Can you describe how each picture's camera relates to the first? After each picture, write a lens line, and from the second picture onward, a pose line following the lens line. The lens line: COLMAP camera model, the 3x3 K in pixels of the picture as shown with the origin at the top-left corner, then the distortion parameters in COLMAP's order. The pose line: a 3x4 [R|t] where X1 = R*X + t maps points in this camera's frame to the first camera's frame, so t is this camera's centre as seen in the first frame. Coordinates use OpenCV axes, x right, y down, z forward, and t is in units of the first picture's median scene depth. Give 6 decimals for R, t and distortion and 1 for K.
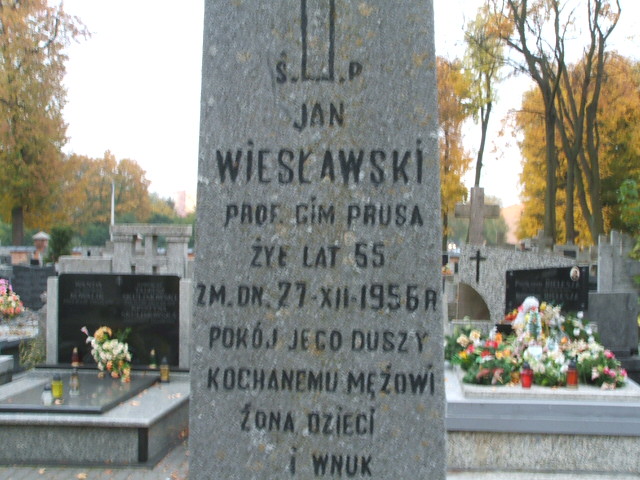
lens RADIAL K [[951.7, 0, 320.5], [0, 951.7, 244.1], [0, 0, 1]] dist [-0.058258, 0.000000]
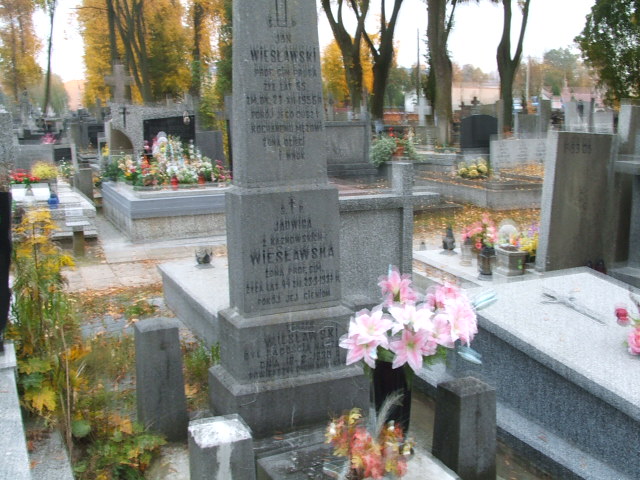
lens RADIAL K [[733.2, 0, 321.3], [0, 733.2, 237.9], [0, 0, 1]] dist [-0.114858, 0.000000]
pose [[0.854187, -0.111255, 0.507924, -0.189661], [0.021700, 0.983618, 0.178956, 0.012405], [-0.519512, -0.141840, 0.842608, -0.179306]]
